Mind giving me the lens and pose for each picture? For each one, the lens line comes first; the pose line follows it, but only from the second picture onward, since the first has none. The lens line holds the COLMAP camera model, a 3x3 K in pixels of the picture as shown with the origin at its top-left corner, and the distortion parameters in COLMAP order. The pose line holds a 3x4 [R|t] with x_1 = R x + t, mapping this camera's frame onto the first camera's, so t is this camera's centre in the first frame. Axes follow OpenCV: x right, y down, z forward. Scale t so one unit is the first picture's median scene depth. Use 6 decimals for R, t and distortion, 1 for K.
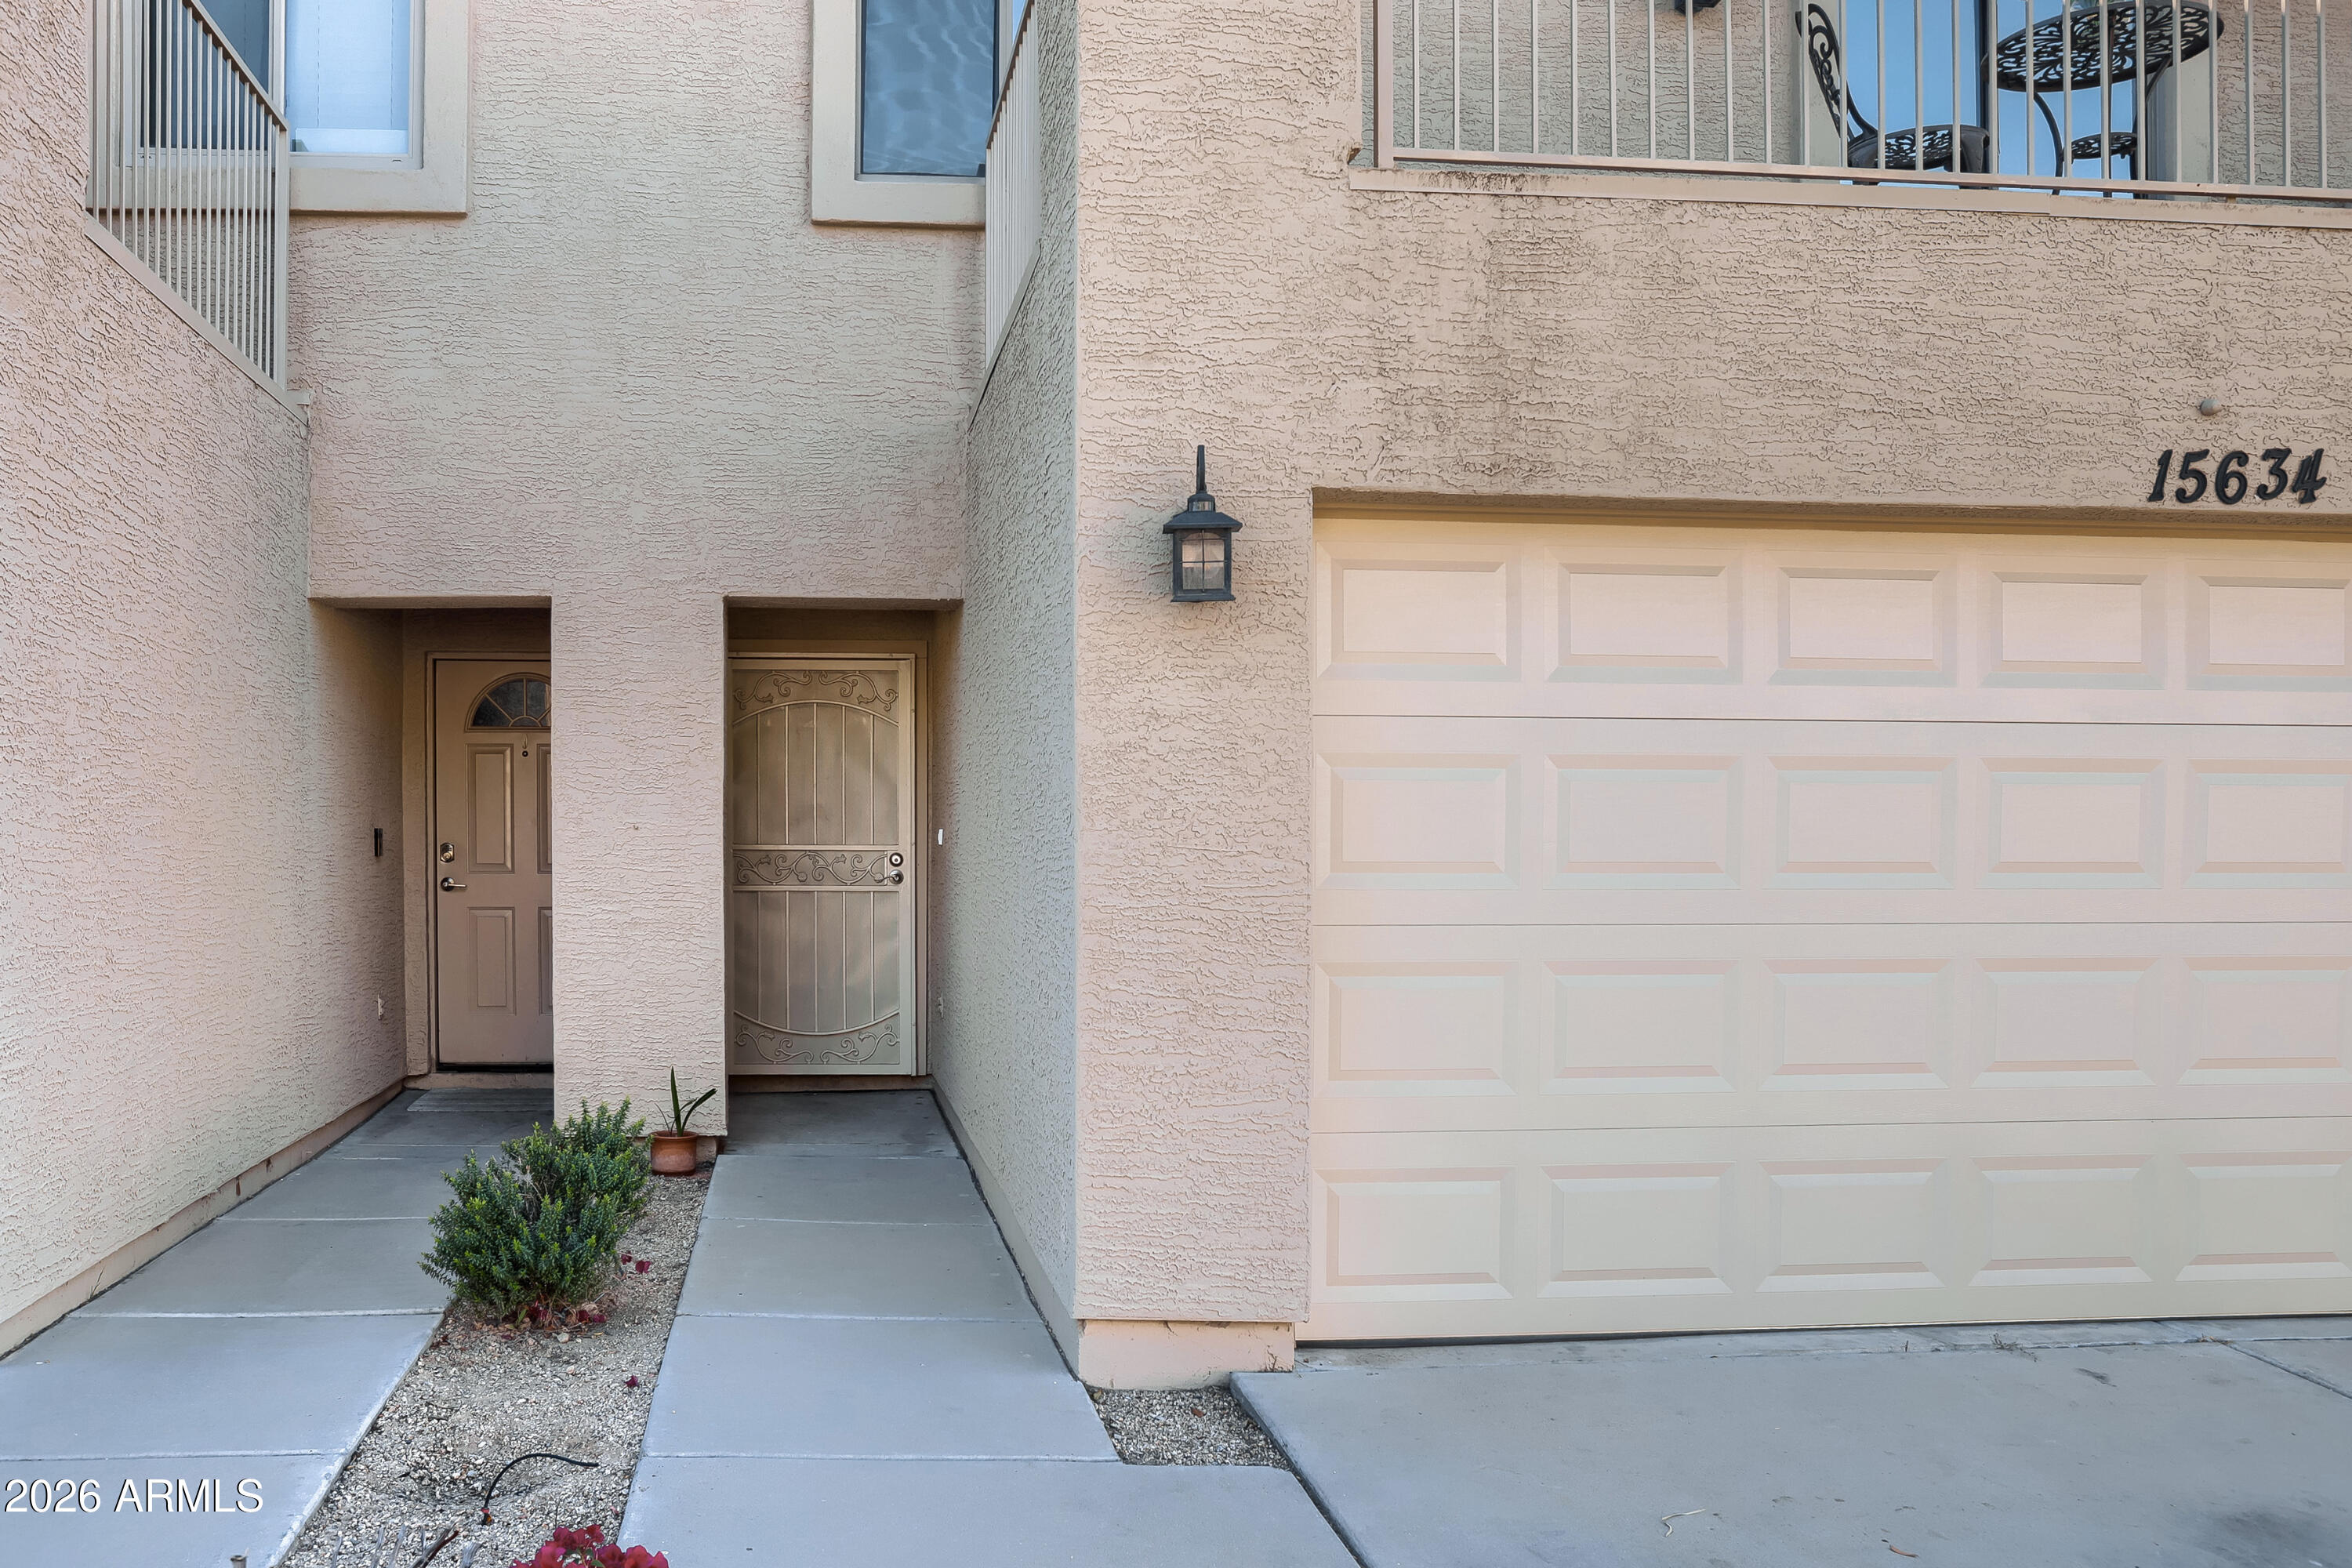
lens RADIAL K [[2614.2, 0, 1176.6], [0, 2614.2, 785.8], [0, 0, 1]] dist [-0.102641, 0.000000]
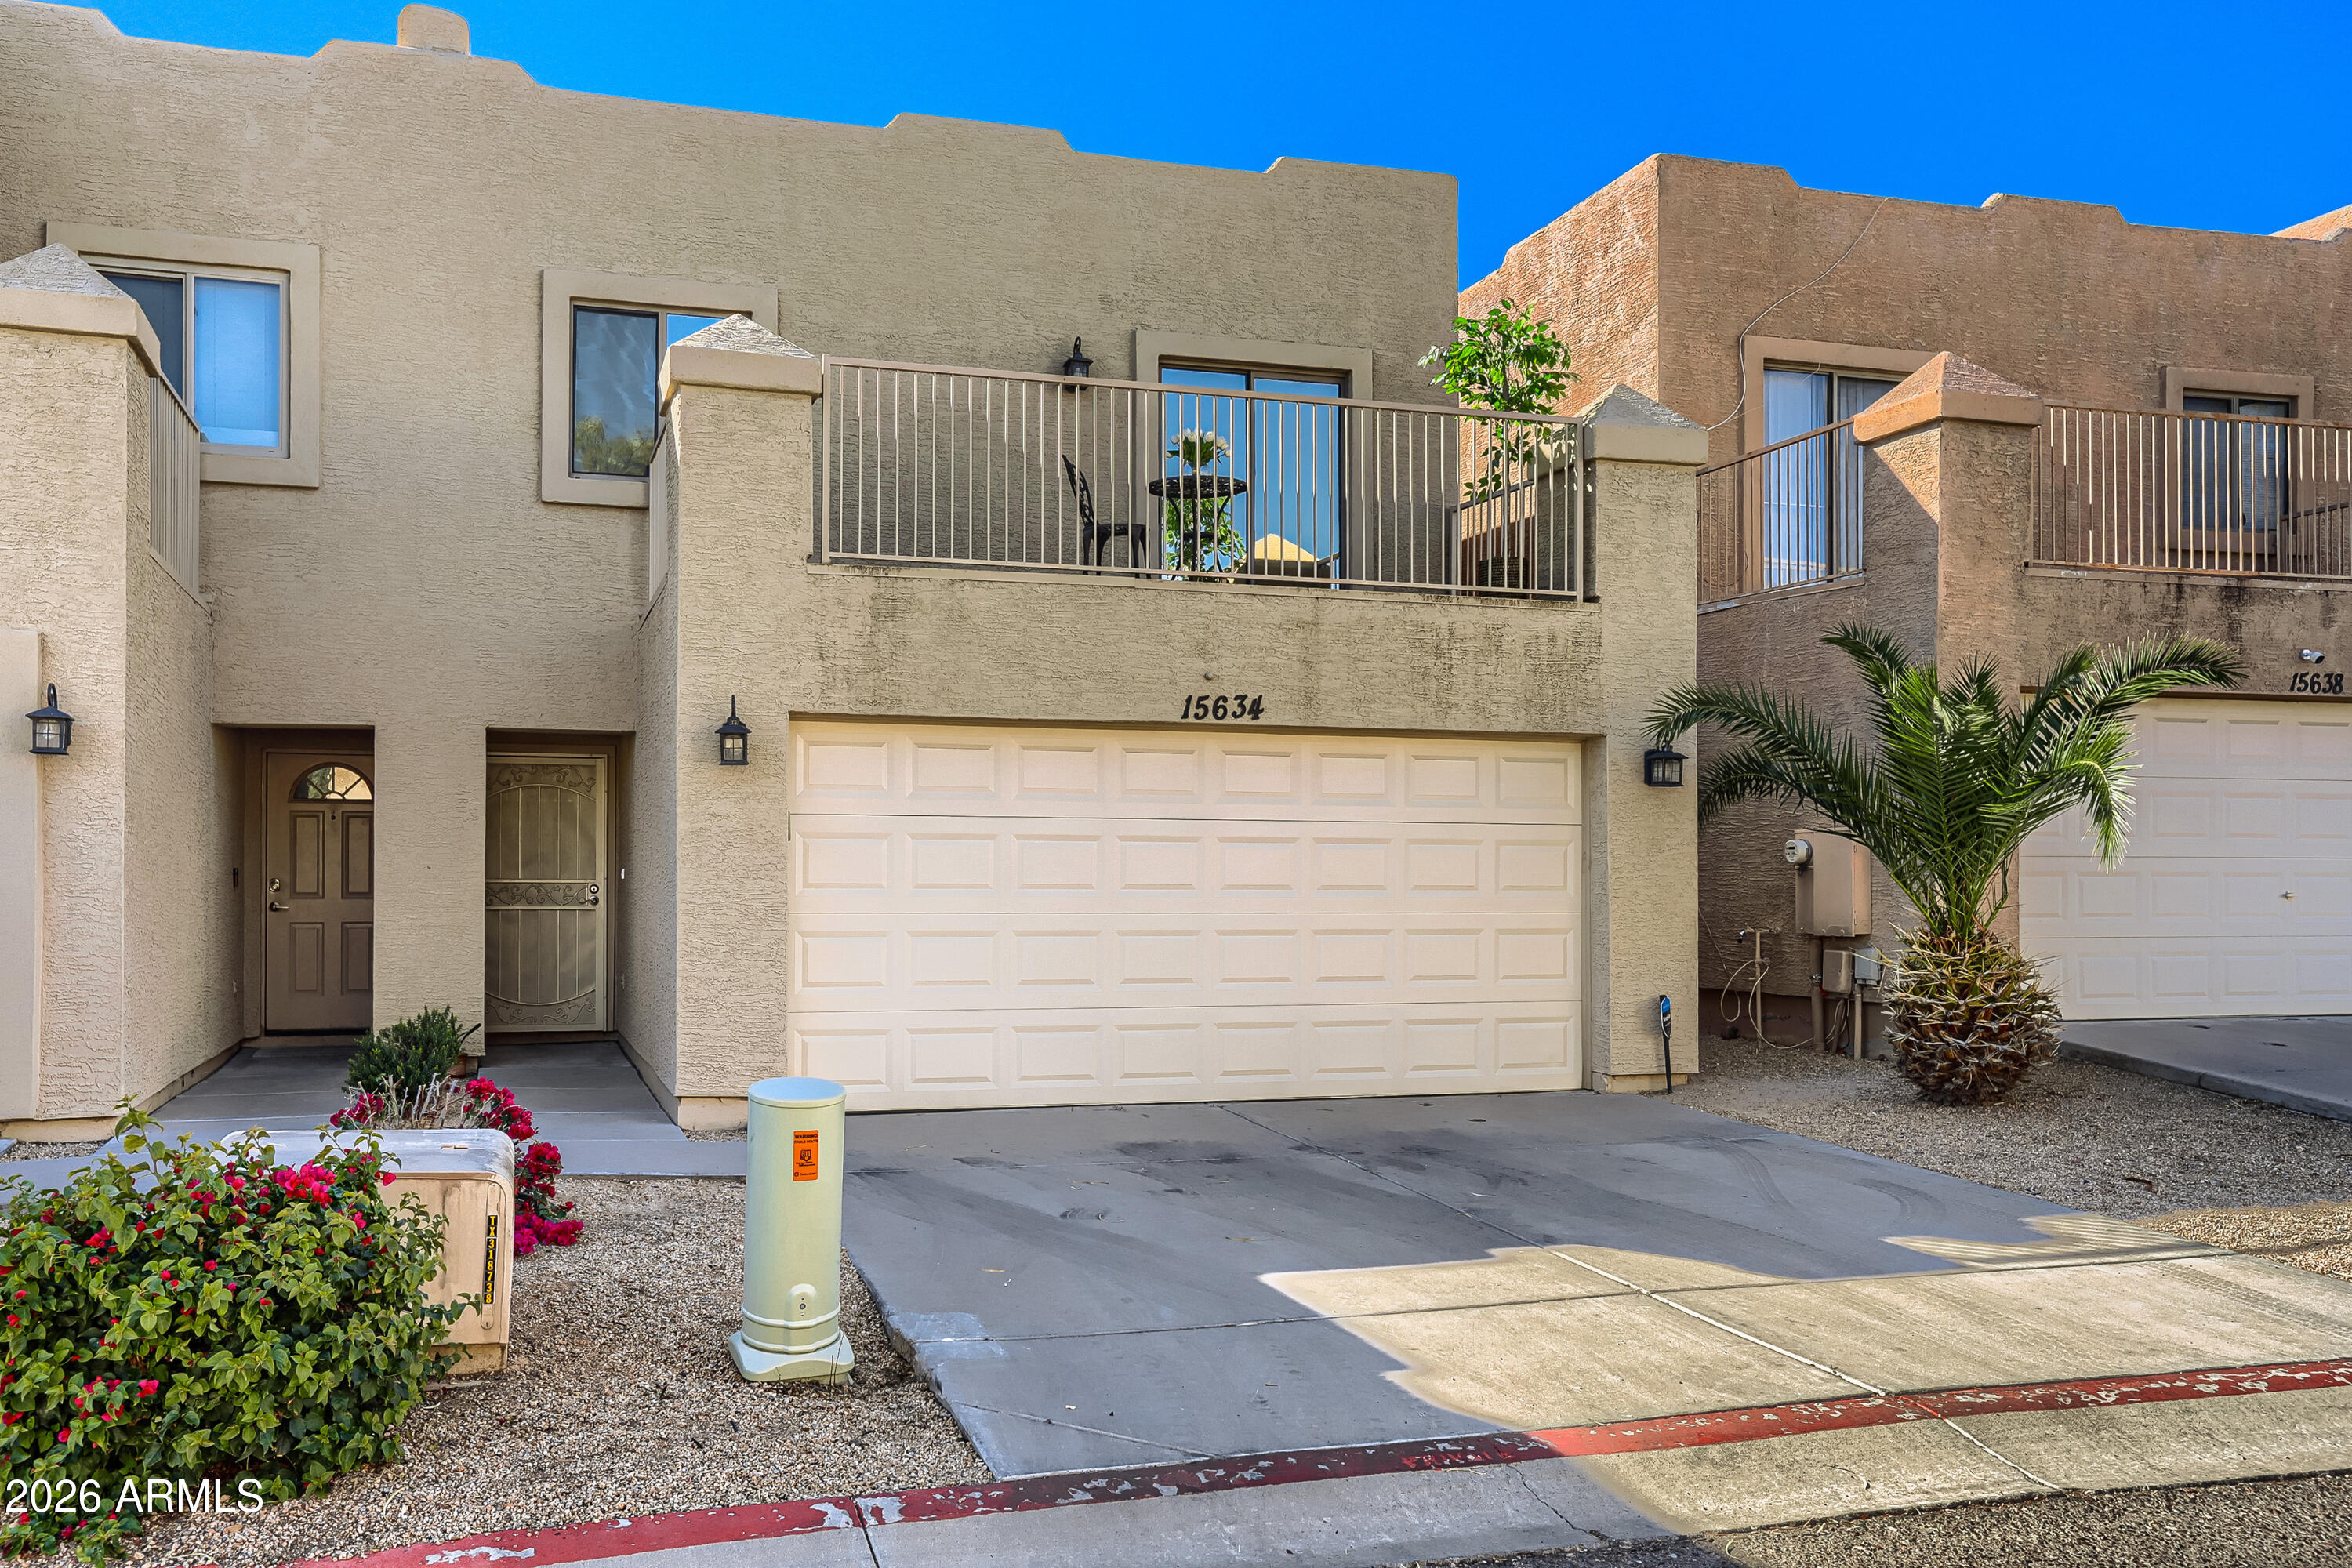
lens RADIAL K [[1986.3, 0, 1147.4], [0, 1986.3, 828.7], [0, 0, 1]] dist [-0.006516, 0.018954]
pose [[0.986648, 0.004873, 0.162795, 0.075072], [-0.004117, 0.999979, -0.004982, -0.008537], [-0.162816, 0.004245, 0.986647, -0.658243]]
